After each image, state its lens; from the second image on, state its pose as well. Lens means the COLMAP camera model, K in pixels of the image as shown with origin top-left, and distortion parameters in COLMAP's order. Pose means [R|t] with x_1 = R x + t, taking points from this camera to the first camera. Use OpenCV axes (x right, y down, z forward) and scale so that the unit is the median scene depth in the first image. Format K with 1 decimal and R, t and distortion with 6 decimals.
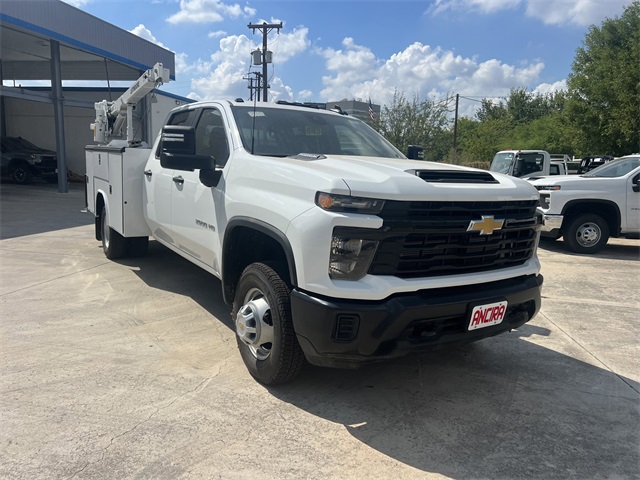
lens RADIAL K [[479.4, 0, 317.7], [0, 479.4, 238.1], [0, 0, 1]] dist [0.052304, -0.054901]
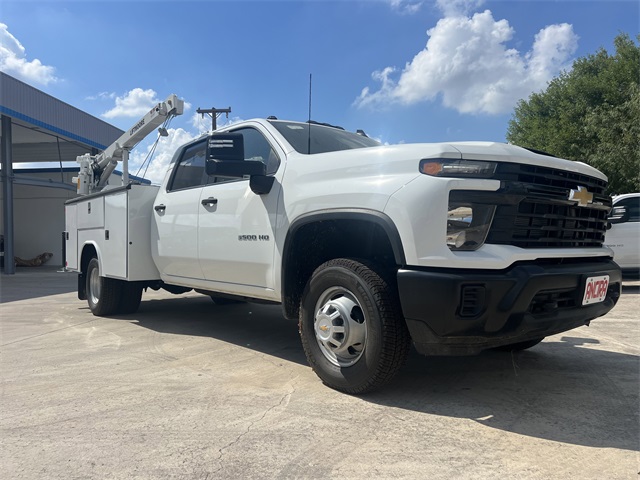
lens RADIAL K [[479.4, 0, 315.9], [0, 479.4, 243.4], [0, 0, 1]] dist [0.052304, -0.054901]
pose [[0.992155, -0.047538, 0.115625, -0.270156], [0.065210, 0.985882, -0.154221, 0.163911], [-0.106661, 0.160551, 0.981248, 0.099281]]
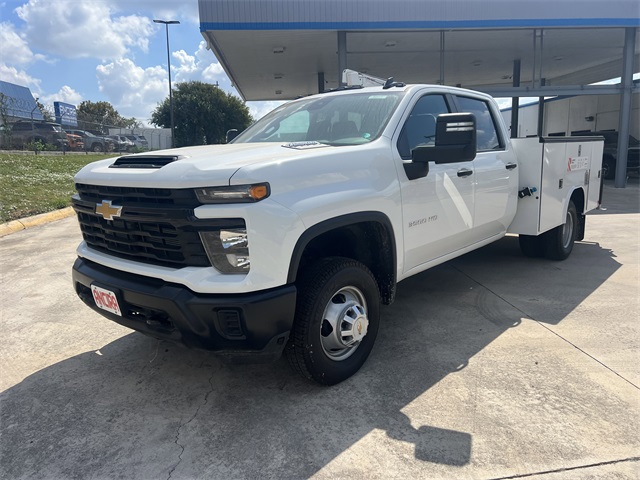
lens RADIAL K [[479.4, 0, 317.9], [0, 479.4, 242.2], [0, 0, 1]] dist [0.052304, -0.054901]
pose [[0.274453, 0.128226, -0.953013, 1.280585], [-0.113657, 0.988448, 0.100263, -0.099325], [0.954860, 0.080799, 0.285856, 1.016558]]
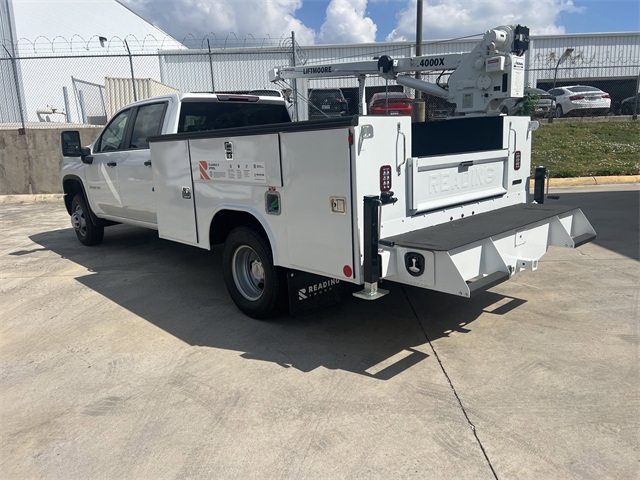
lens RADIAL K [[479.4, 0, 316.6], [0, 479.4, 237.3], [0, 0, 1]] dist [0.052304, -0.054901]
pose [[-0.984038, 0.033931, -0.174693, -0.313424], [-0.027494, 0.940879, 0.337624, -0.593155], [0.175821, 0.337038, -0.924928, 3.752287]]
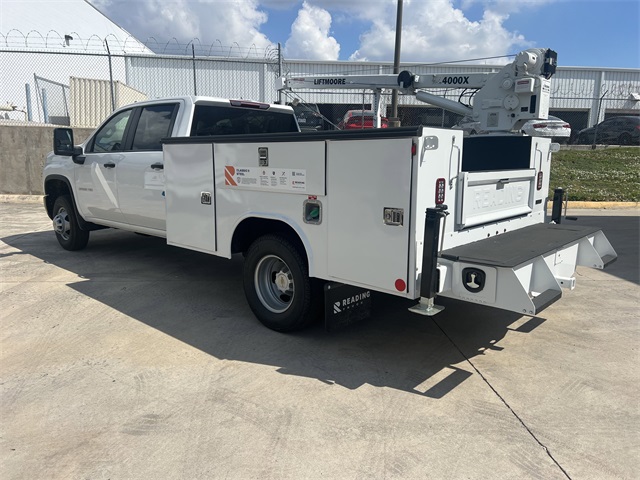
lens RADIAL K [[479.4, 0, 315.8], [0, 479.4, 237.3], [0, 0, 1]] dist [0.052304, -0.054901]
pose [[-0.965337, -0.006621, -0.260923, -0.136623], [-0.089003, 0.948111, 0.305226, -0.564943], [0.245363, 0.317869, -0.915836, 3.683445]]
